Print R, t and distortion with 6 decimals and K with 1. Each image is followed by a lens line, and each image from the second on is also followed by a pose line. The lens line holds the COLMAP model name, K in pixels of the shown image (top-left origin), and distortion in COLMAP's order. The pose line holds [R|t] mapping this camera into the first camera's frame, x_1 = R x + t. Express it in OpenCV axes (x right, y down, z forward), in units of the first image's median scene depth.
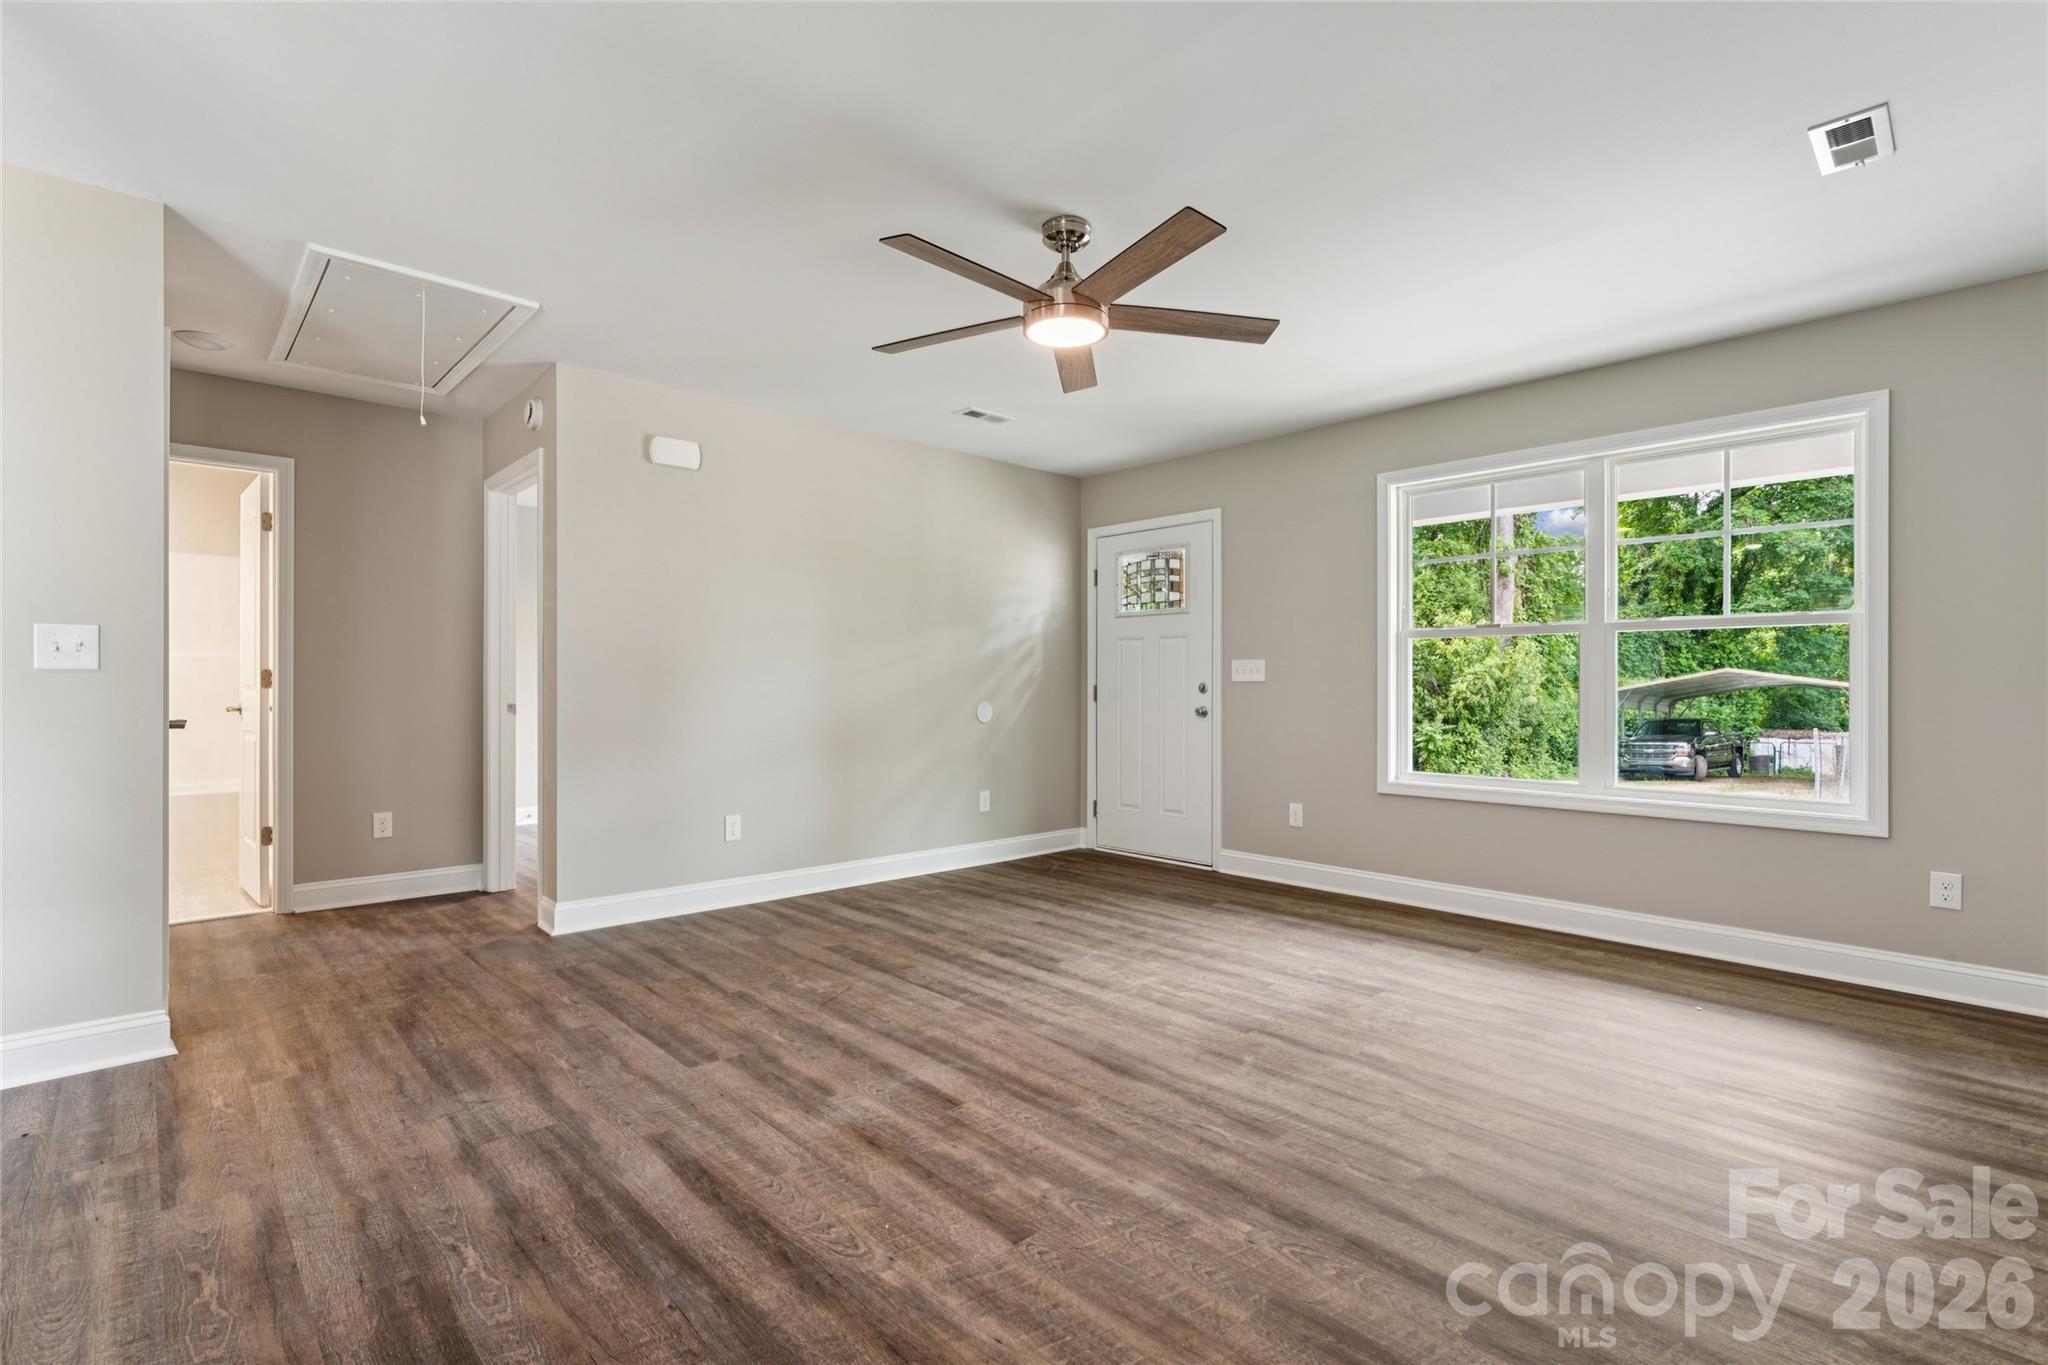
lens RADIAL K [[943.7, 0, 1014.4], [0, 943.7, 686.4], [0, 0, 1]] dist [-0.001754, -0.000670]
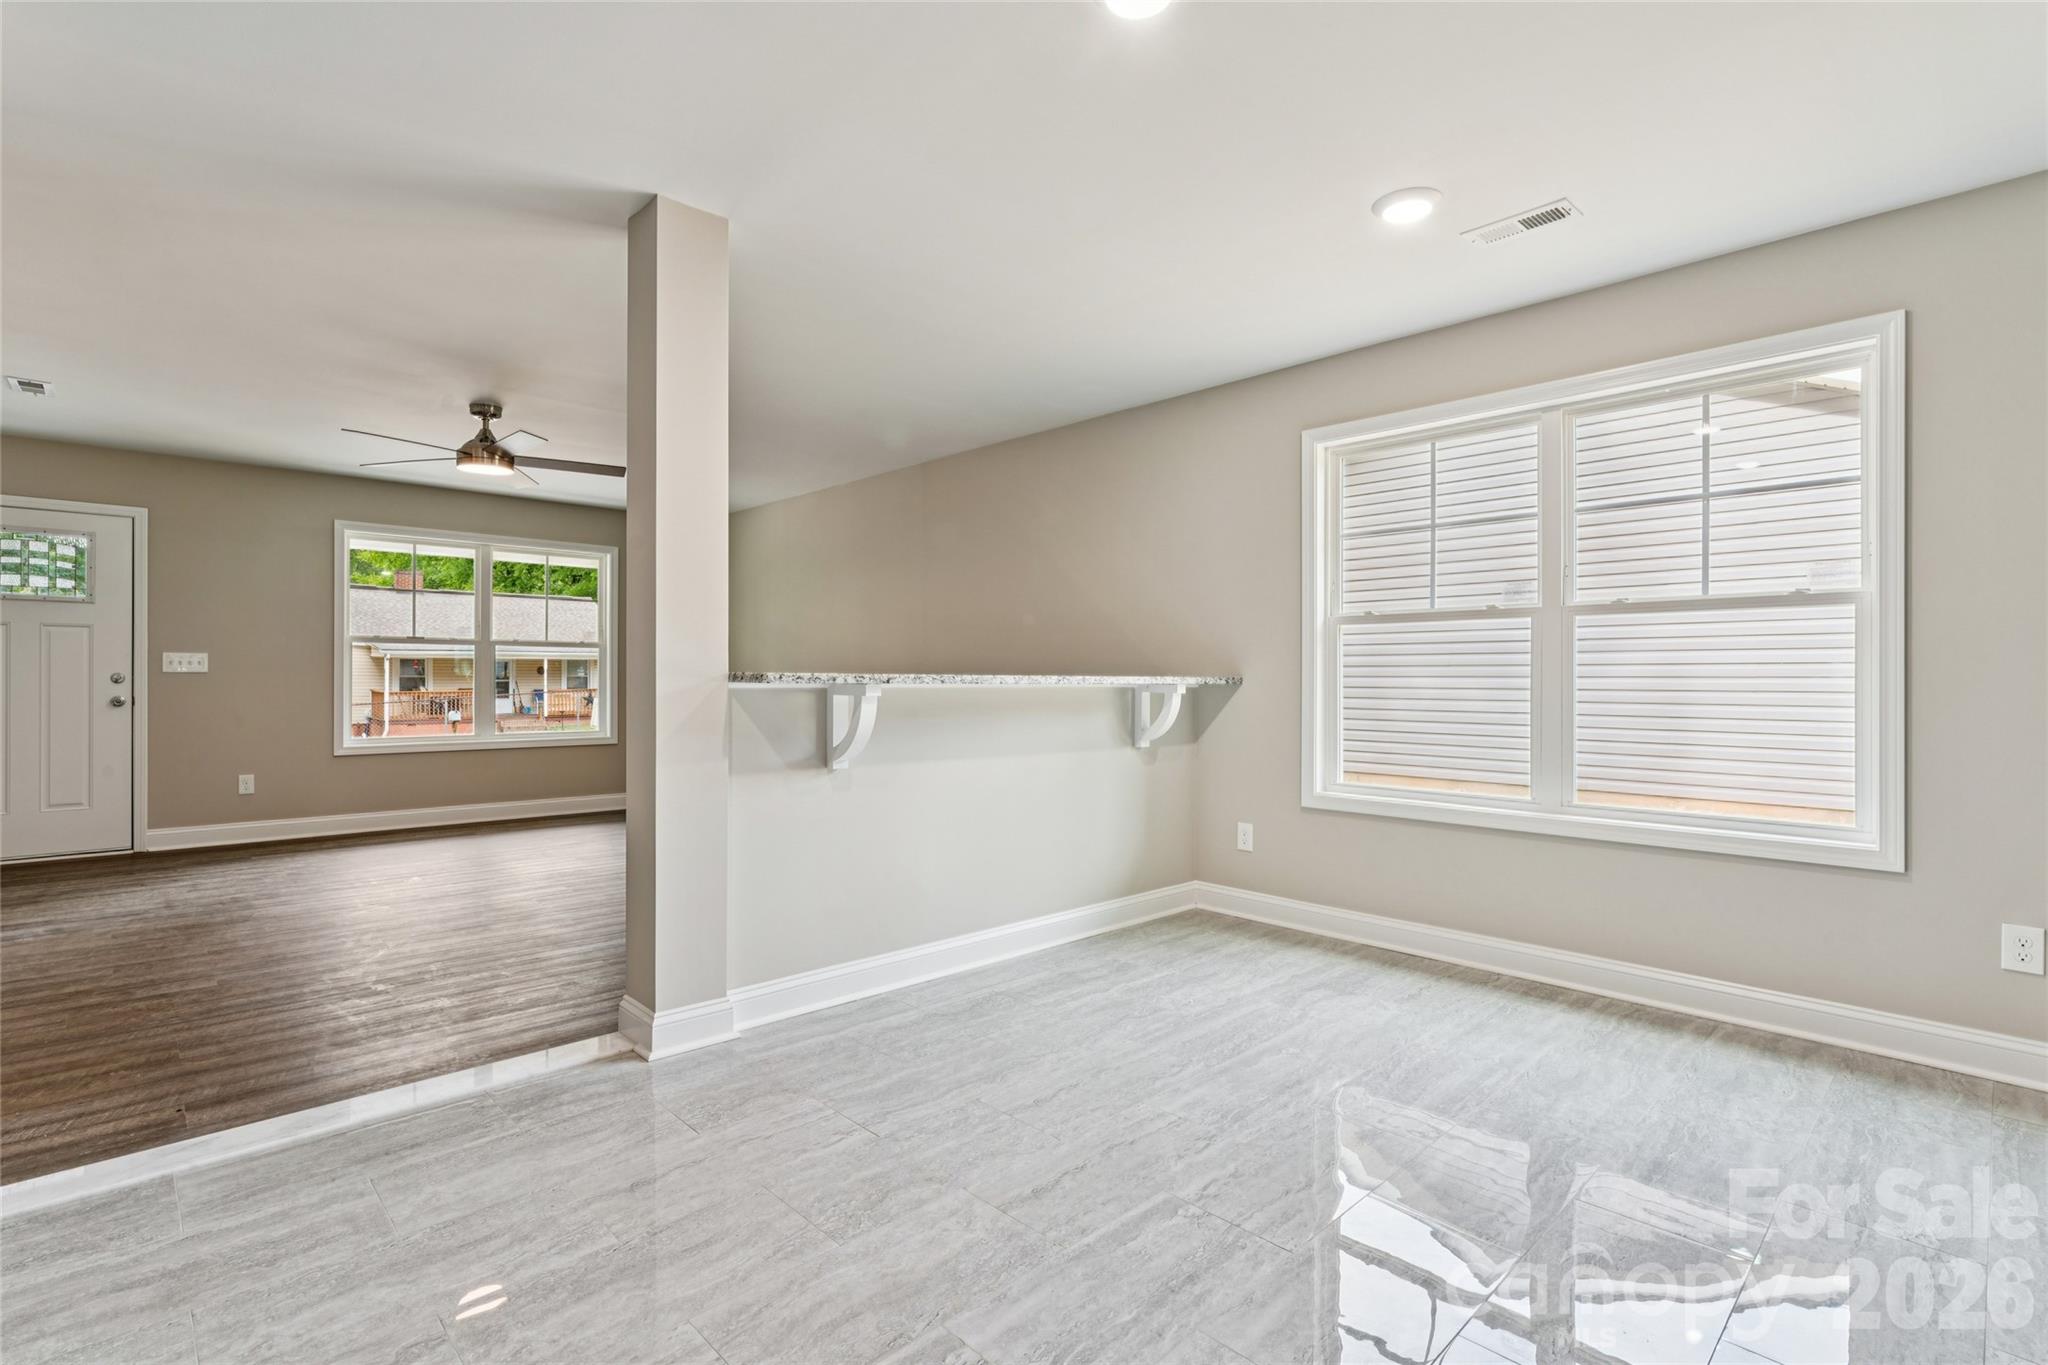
lens RADIAL K [[957.0, 0, 1016.6], [0, 957.0, 676.7], [0, 0, 1]] dist [-0.001861, 0.000623]
pose [[-0.010521, -0.001866, 0.999943, -1.582271], [-0.002505, 0.999995, 0.001840, -0.008443], [-0.999942, -0.002485, -0.010526, 0.053554]]
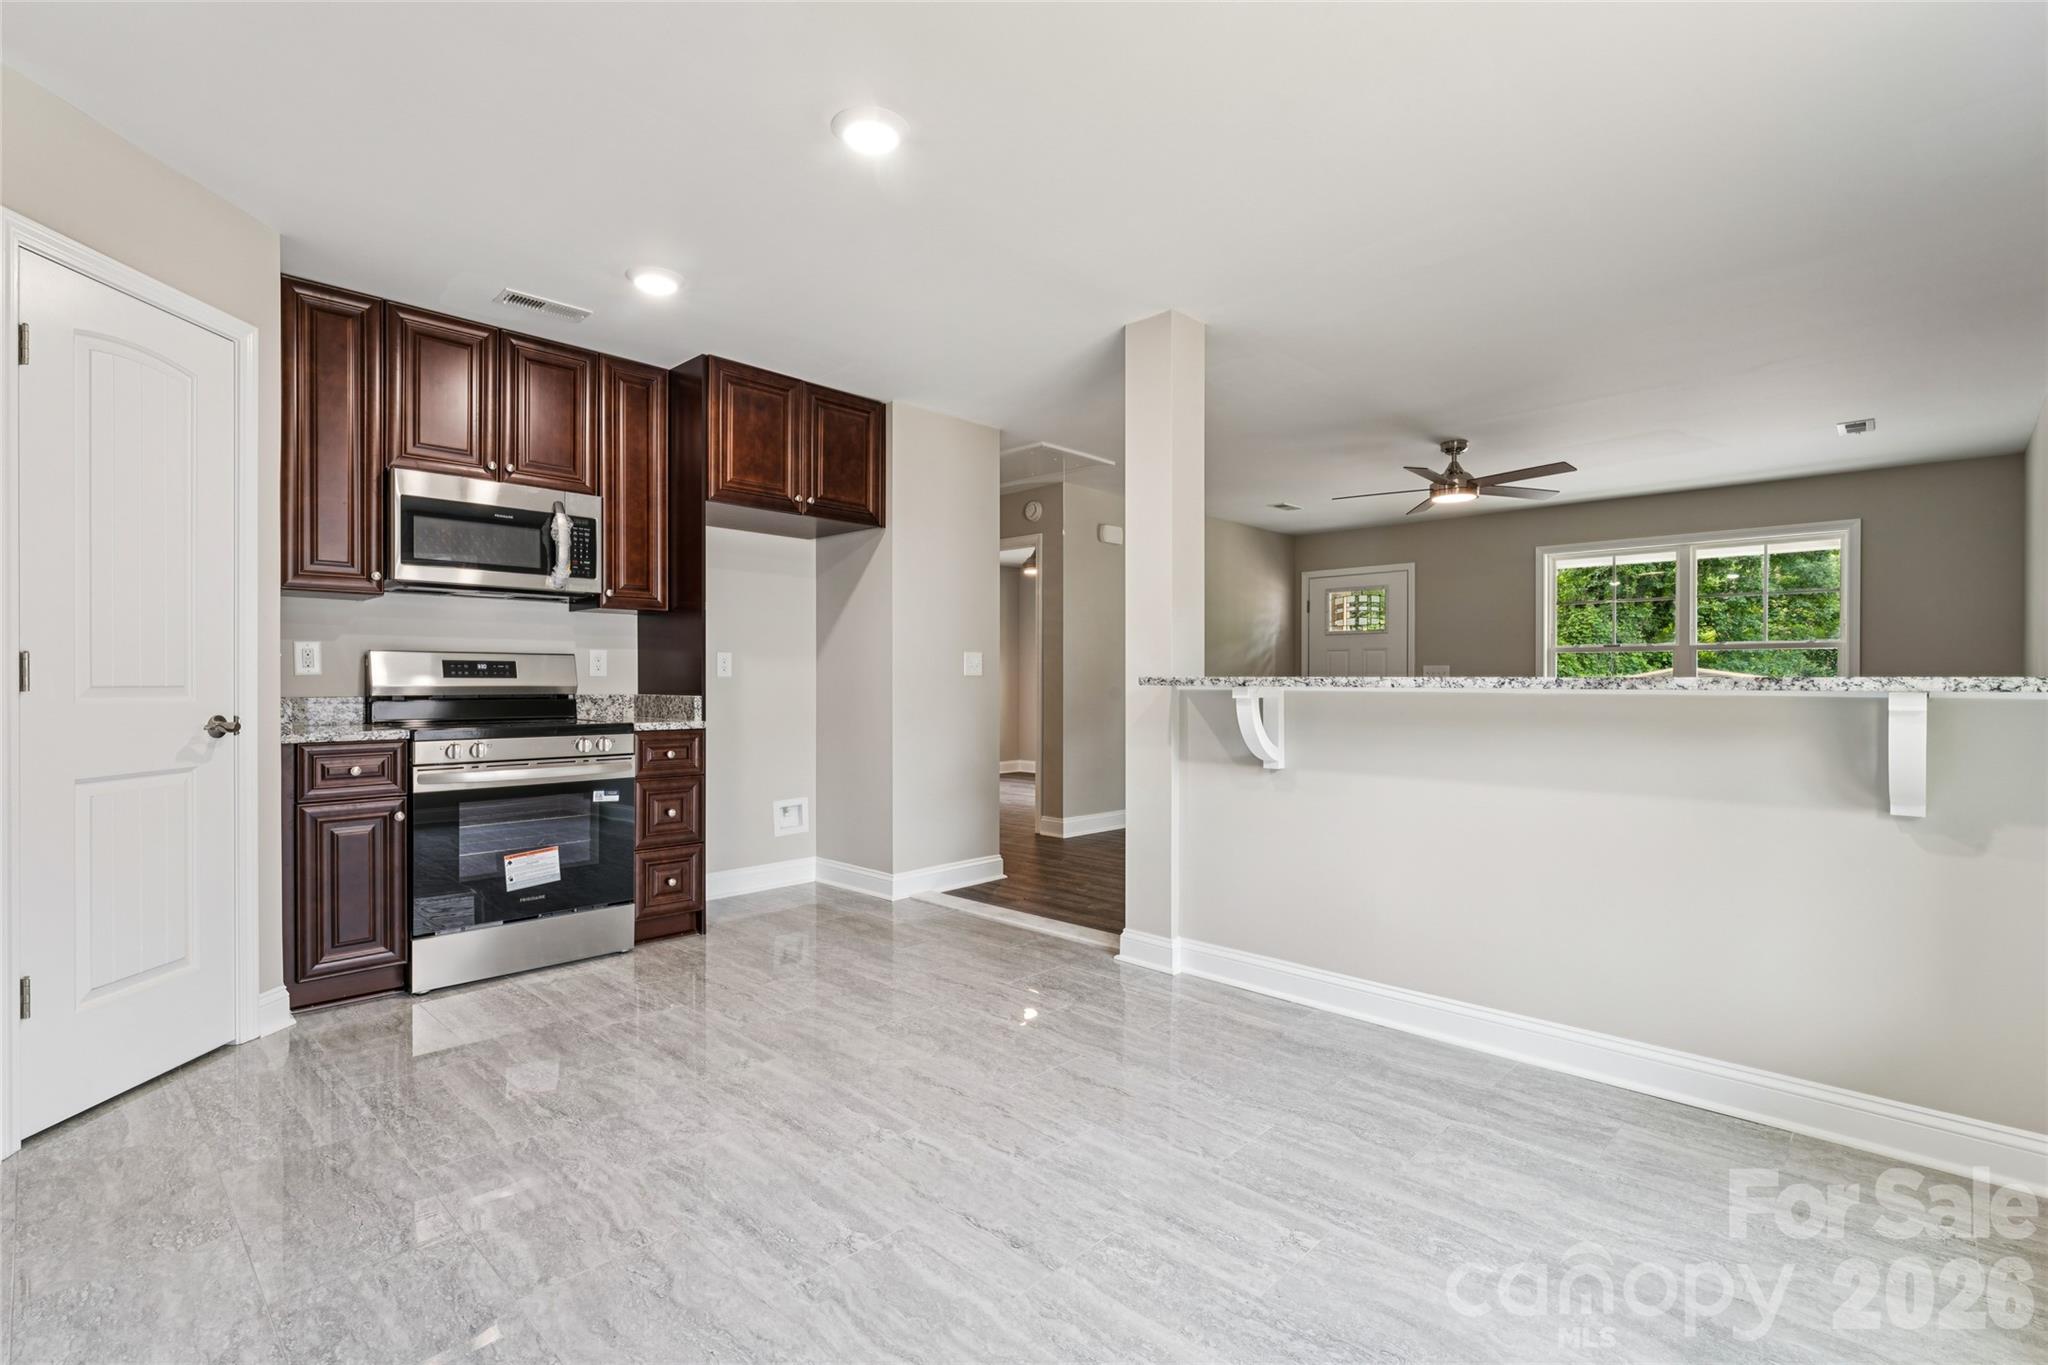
lens RADIAL K [[943.7, 0, 1014.4], [0, 943.7, 686.4], [0, 0, 1]] dist [-0.001754, -0.000670]
pose [[0.998863, -0.001029, 0.047667, -0.874076], [0.000856, 0.999993, 0.003636, -0.002469], [-0.047670, -0.003591, 0.998857, -0.817570]]
